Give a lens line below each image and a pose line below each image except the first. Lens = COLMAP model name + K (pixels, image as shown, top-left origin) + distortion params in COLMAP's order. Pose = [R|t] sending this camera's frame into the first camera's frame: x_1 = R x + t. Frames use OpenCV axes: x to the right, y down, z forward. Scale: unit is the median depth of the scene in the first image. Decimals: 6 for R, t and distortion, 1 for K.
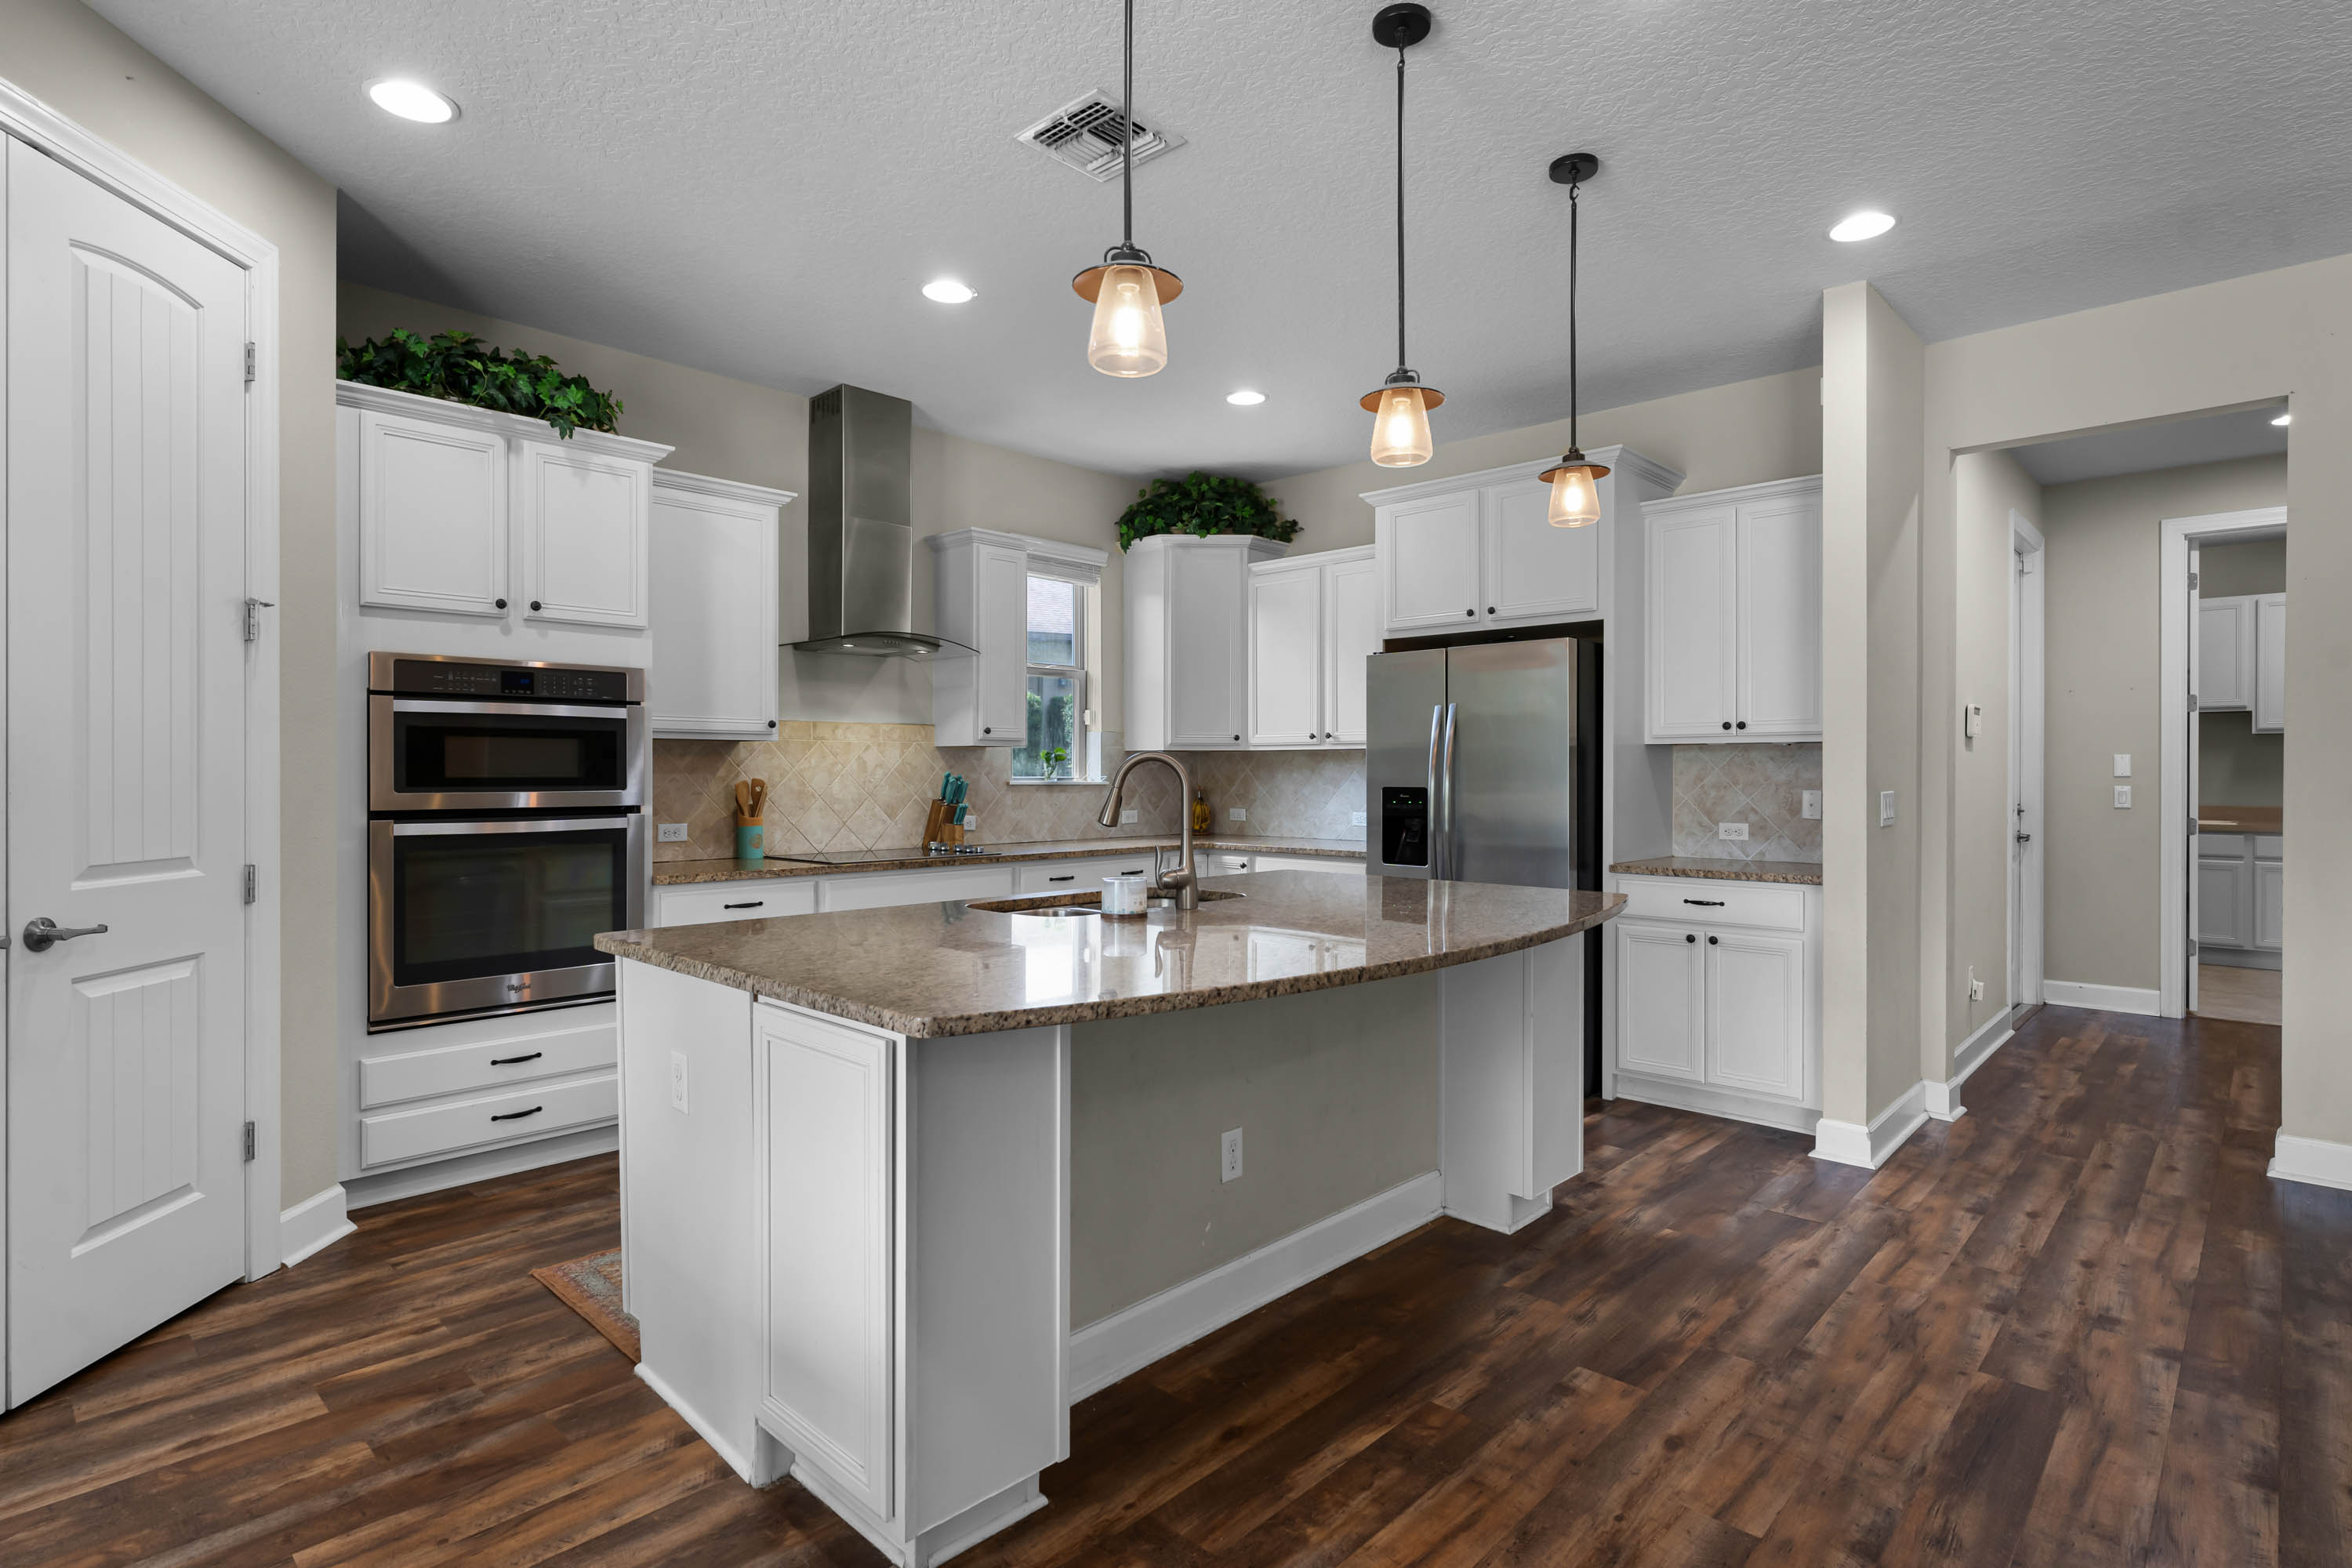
lens RADIAL K [[1170.7, 0, 1175.0], [0, 1170.7, 779.4], [0, 0, 1]] dist [-0.004212, -0.002313]
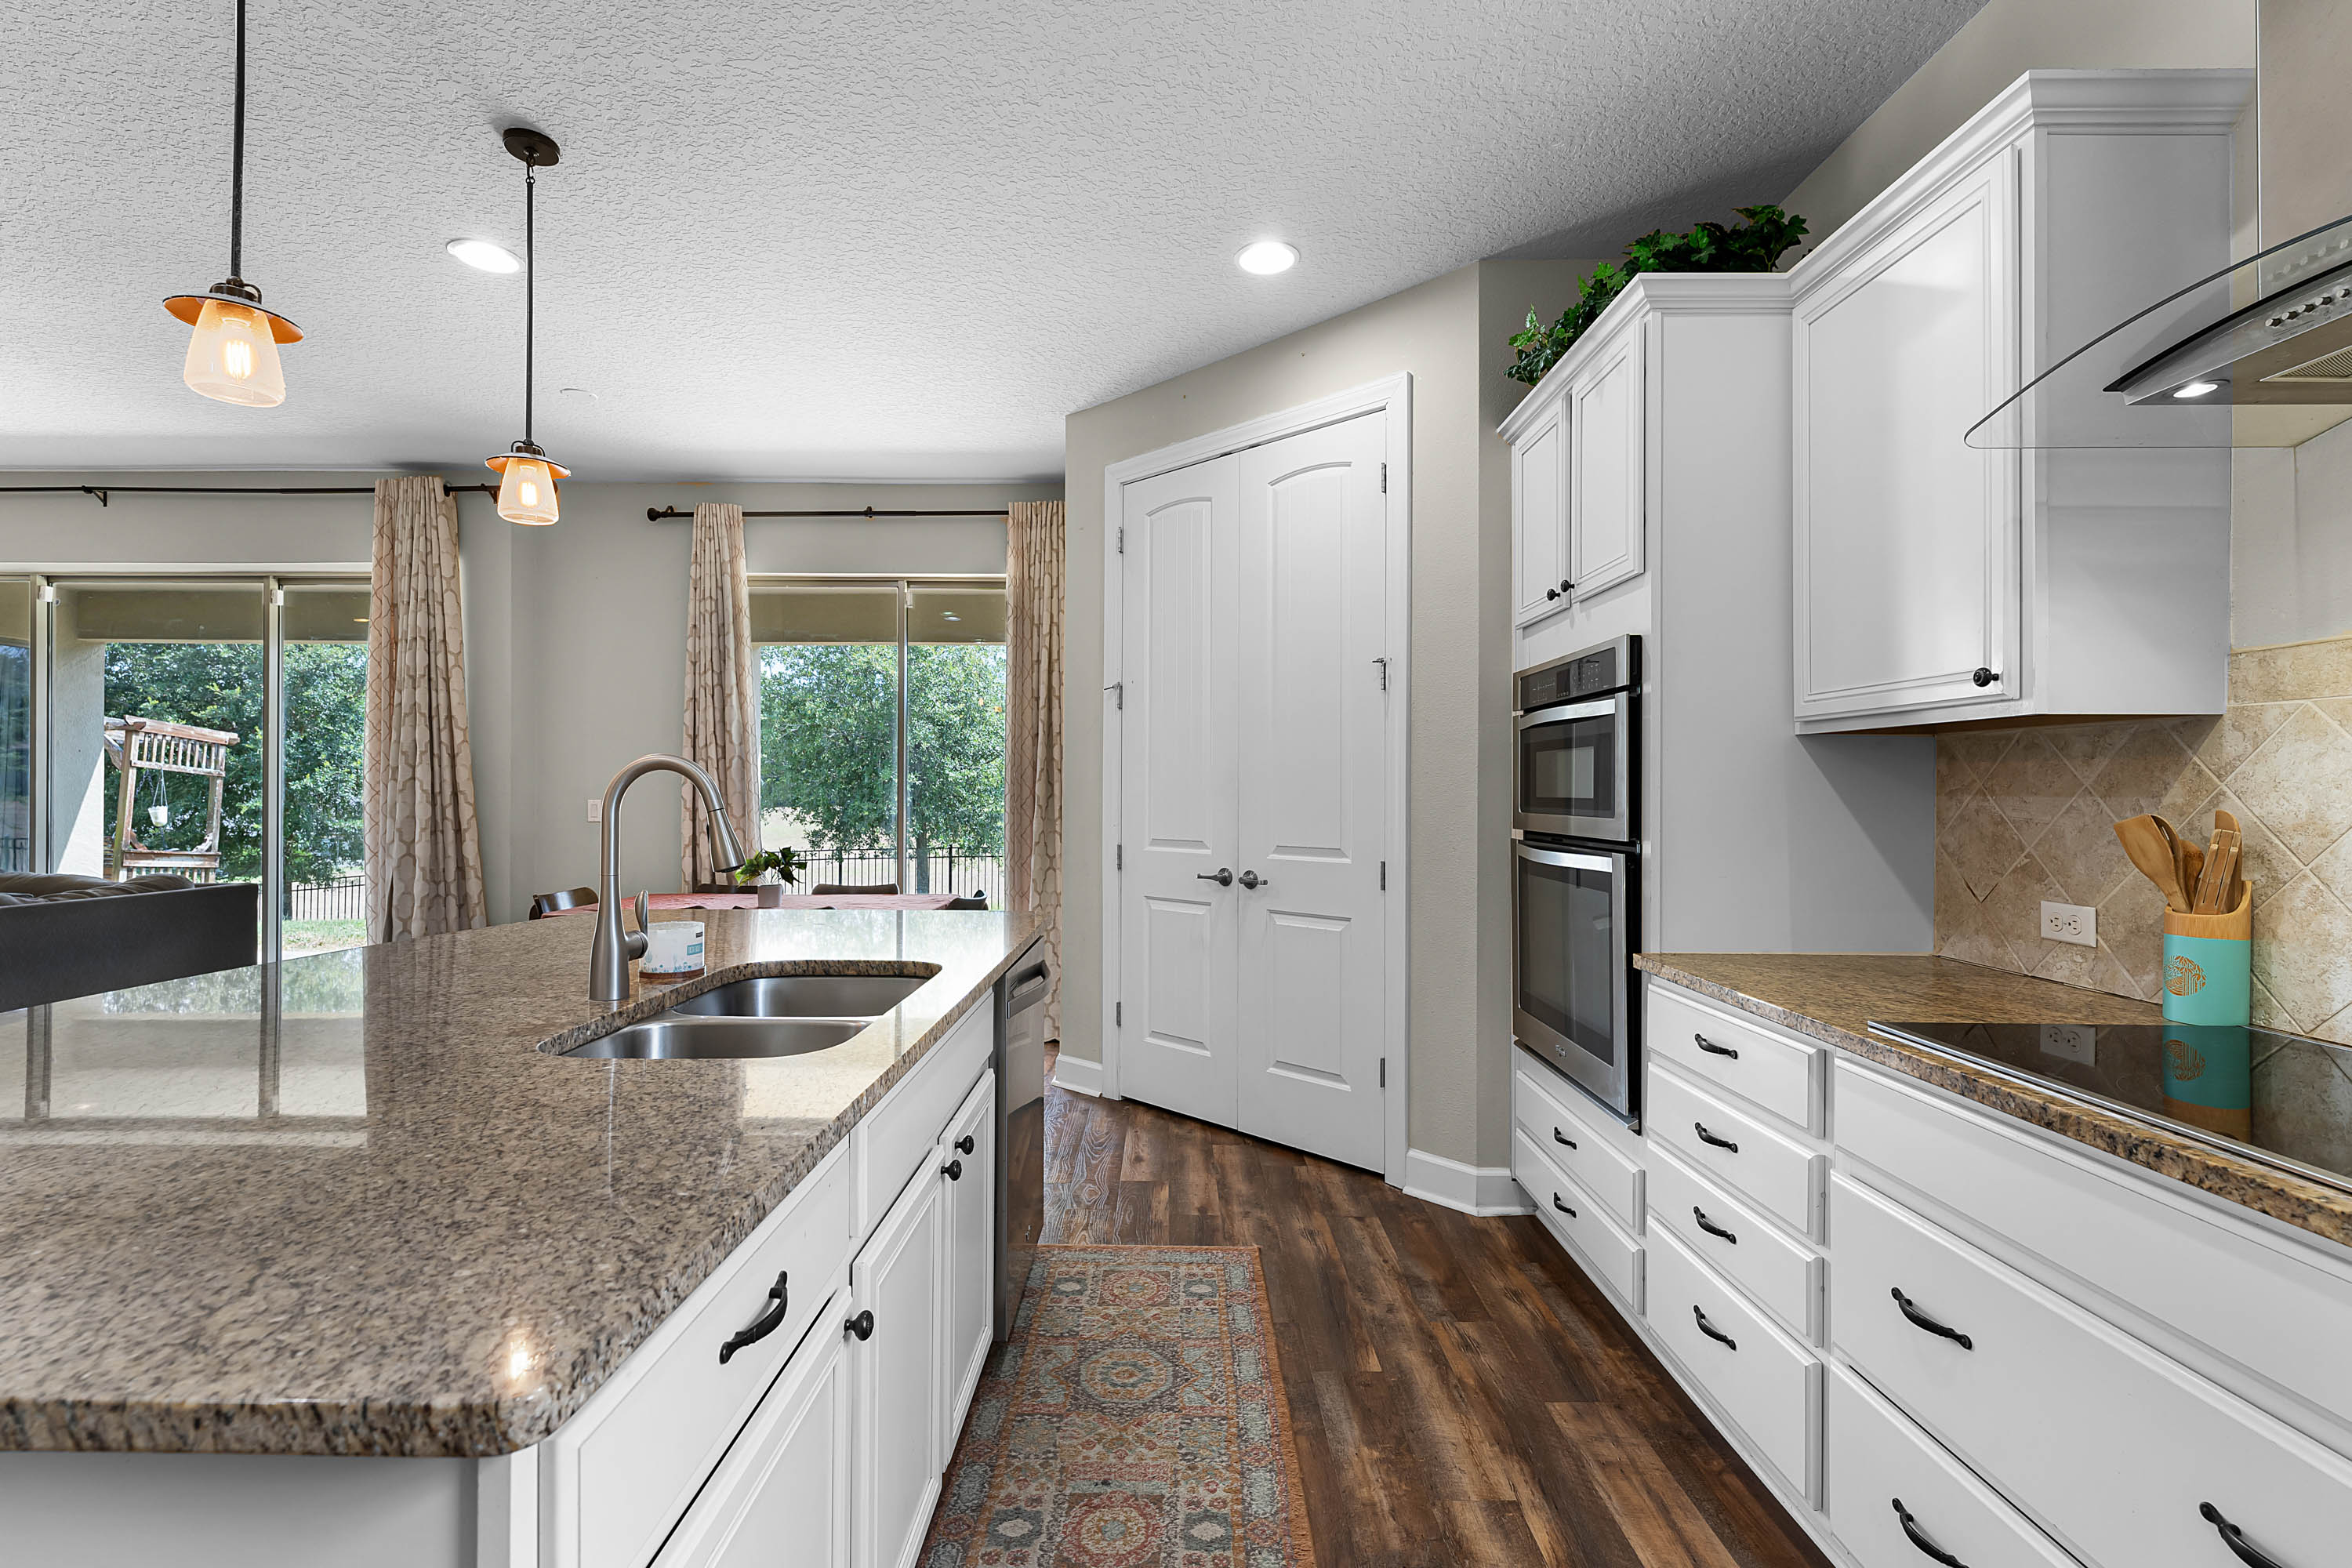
lens RADIAL K [[1056.6, 0, 1170.6], [0, 1056.6, 784.6], [0, 0, 1]] dist [-0.009060, -0.000092]
pose [[-0.731713, -0.007966, -0.681566, 0.120586], [-0.009991, 0.999950, -0.000962, -0.005921], [0.681540, 0.006106, -0.731756, 1.088553]]
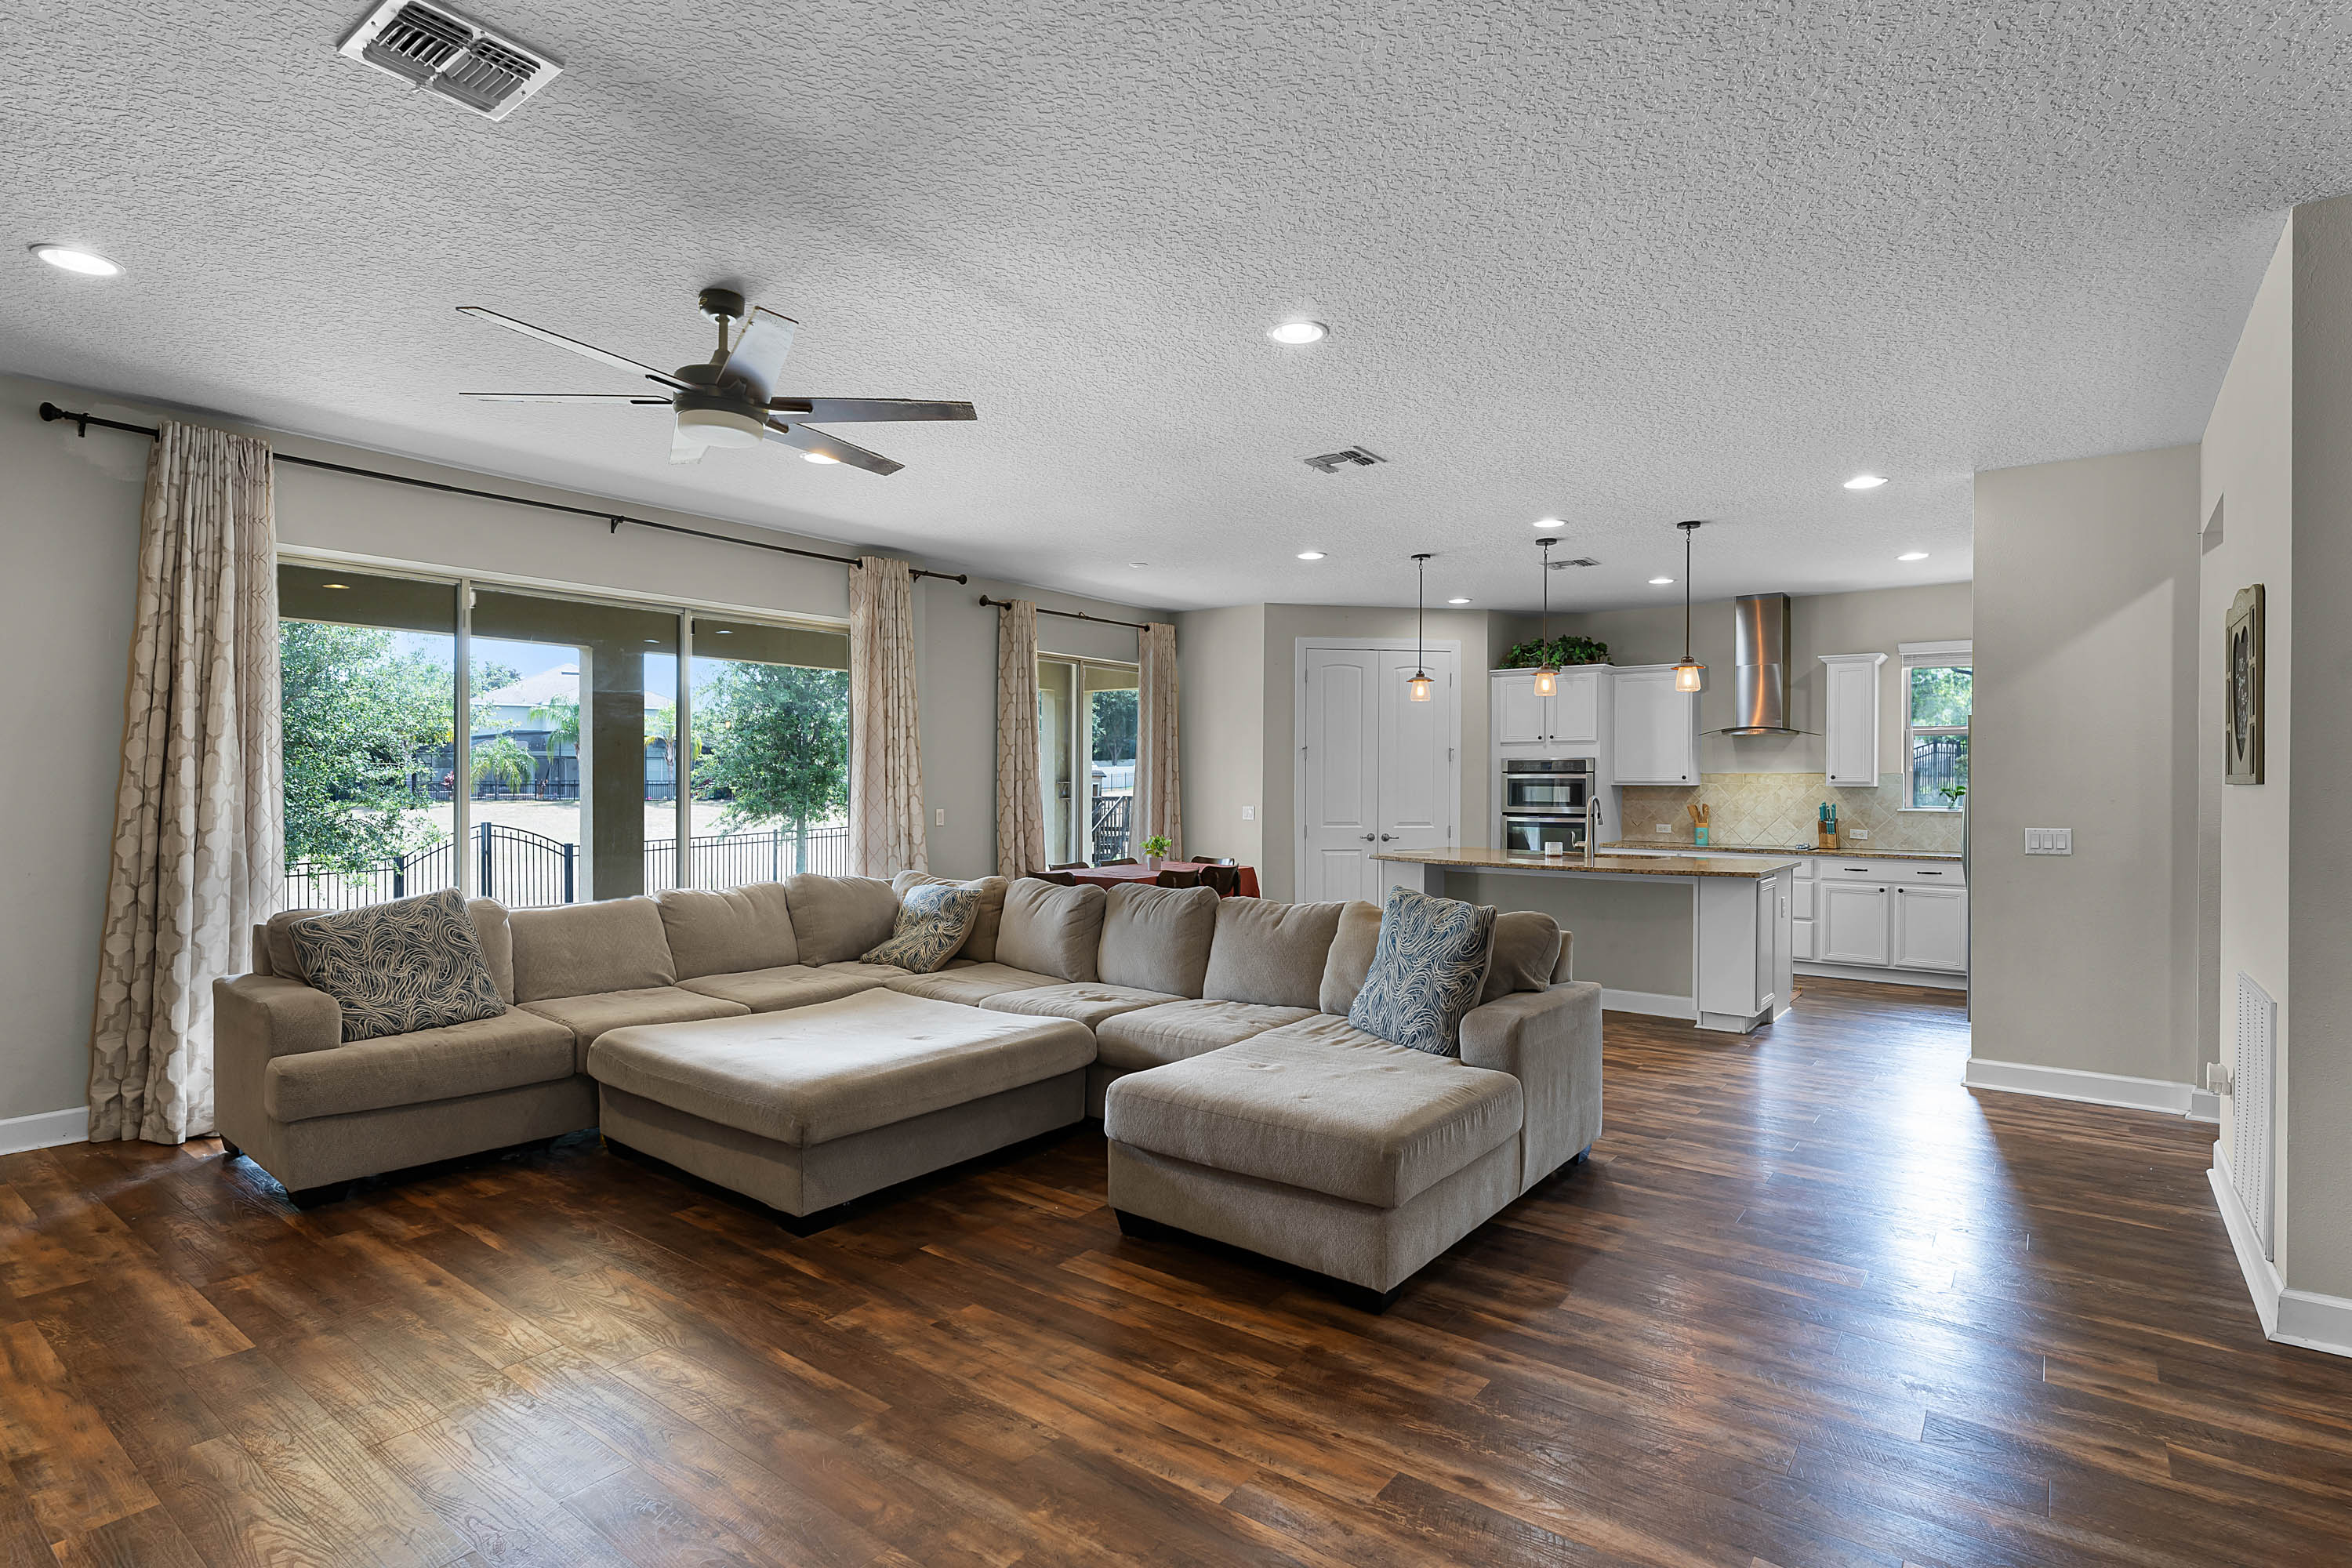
lens RADIAL K [[1170.7, 0, 1172.5], [0, 1170.7, 782.6], [0, 0, 1]] dist [-0.004212, -0.002313]
pose [[0.107810, 0.001213, -0.994171, 1.615994], [-0.010642, 0.999943, 0.000066, -0.028981], [0.994115, 0.010573, 0.107817, -0.114133]]
